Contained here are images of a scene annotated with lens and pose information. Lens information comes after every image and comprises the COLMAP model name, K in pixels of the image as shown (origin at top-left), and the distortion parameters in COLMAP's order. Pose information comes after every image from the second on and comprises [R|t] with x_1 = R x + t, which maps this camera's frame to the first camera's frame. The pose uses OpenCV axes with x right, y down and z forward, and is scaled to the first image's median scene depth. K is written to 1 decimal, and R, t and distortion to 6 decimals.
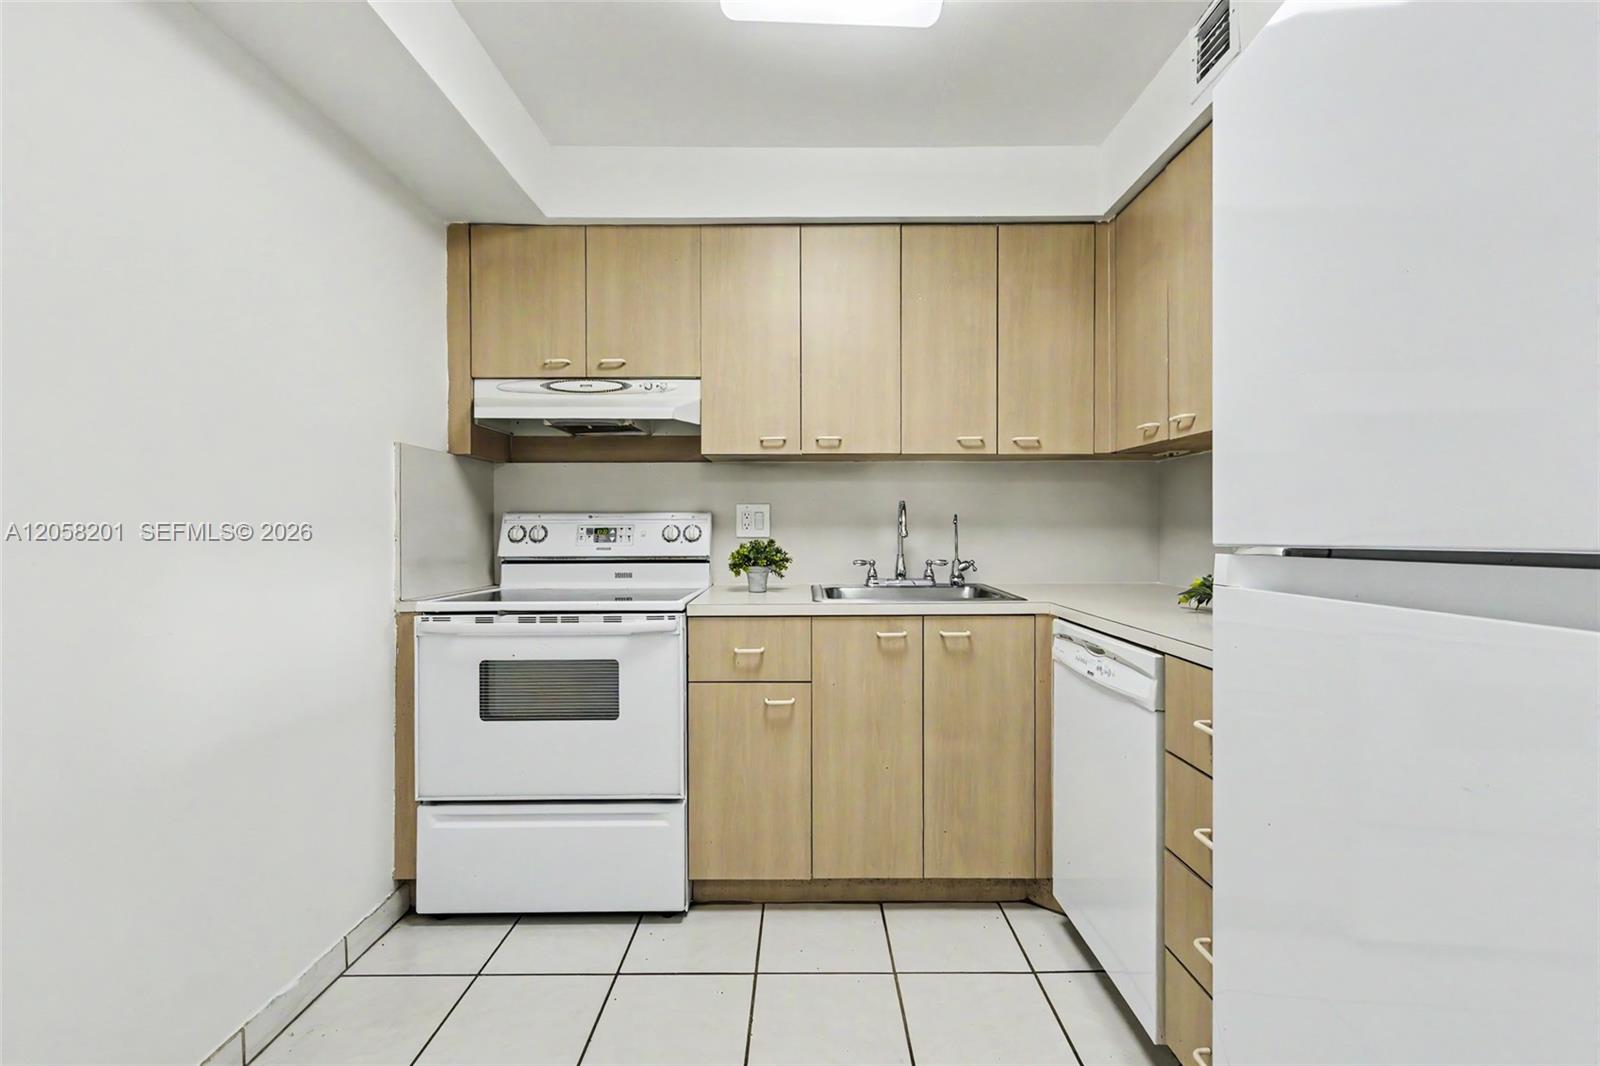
lens RADIAL K [[735.8, 0, 798.9], [0, 735.8, 529.3], [0, 0, 1]] dist [0.008496, -0.002122]
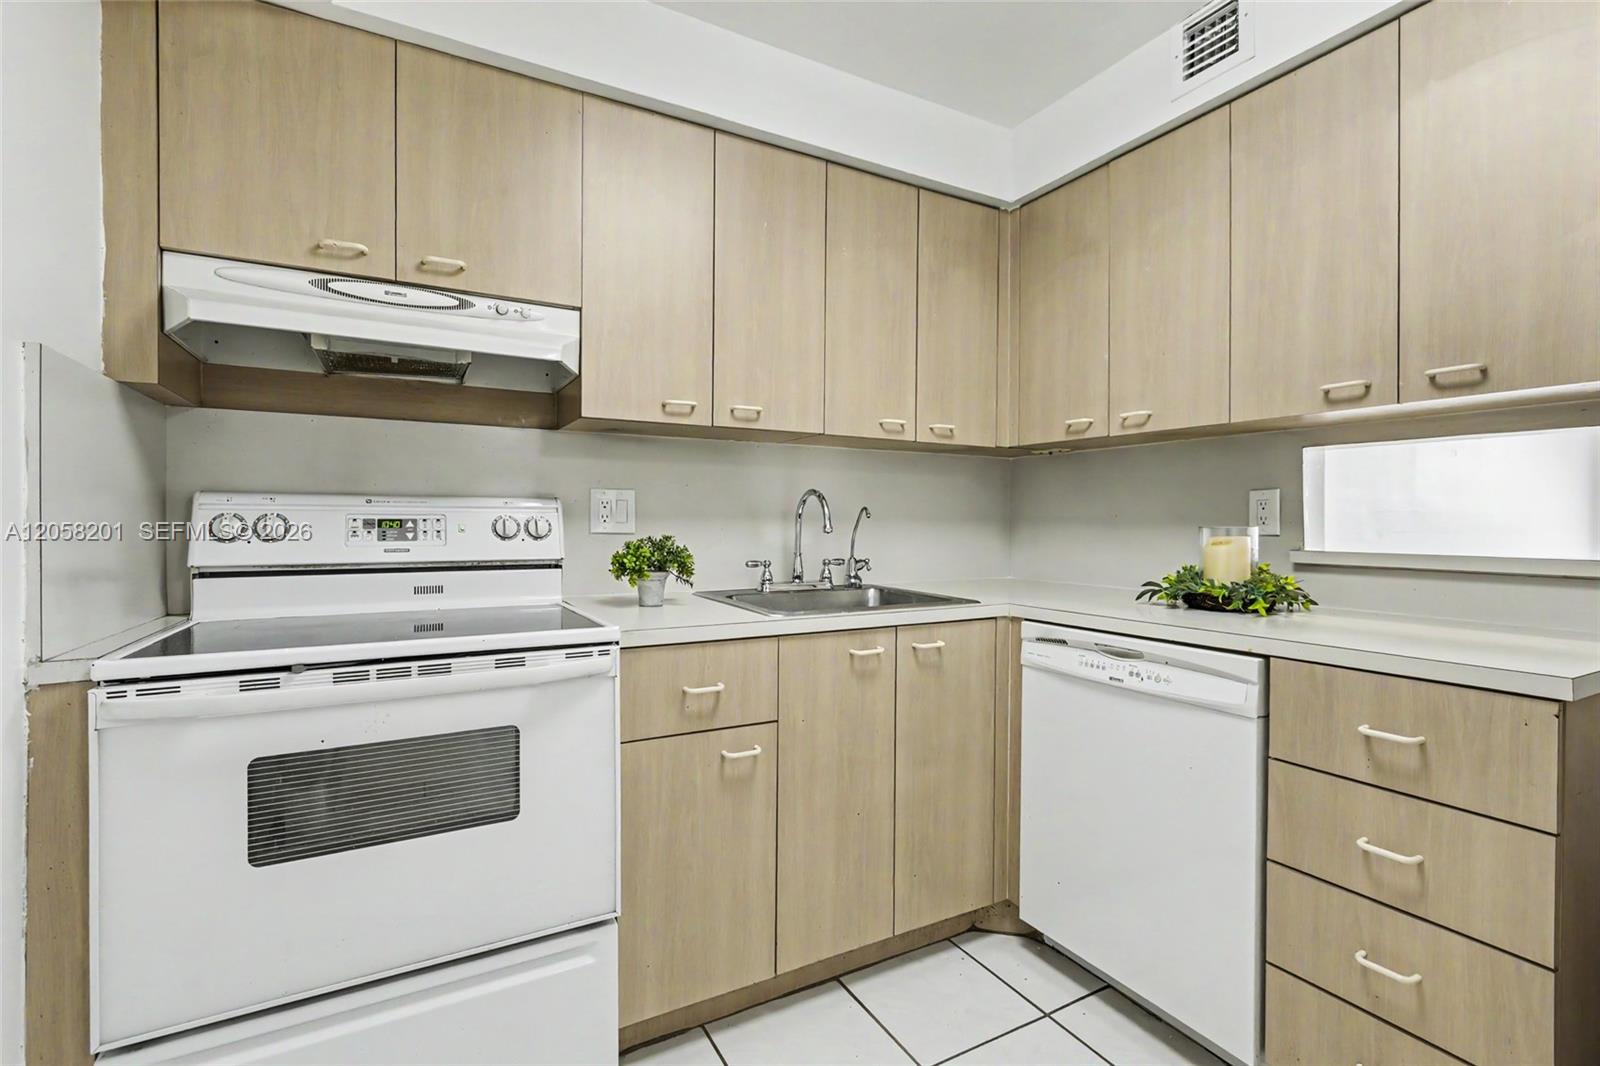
lens RADIAL K [[735.8, 0, 797.6], [0, 735.8, 527.6], [0, 0, 1]] dist [0.008496, -0.002122]
pose [[0.872696, 0.003424, 0.488252, -0.300941], [-0.006438, 0.999969, 0.004495, 0.000900], [-0.488221, -0.007067, 0.872691, 0.280197]]
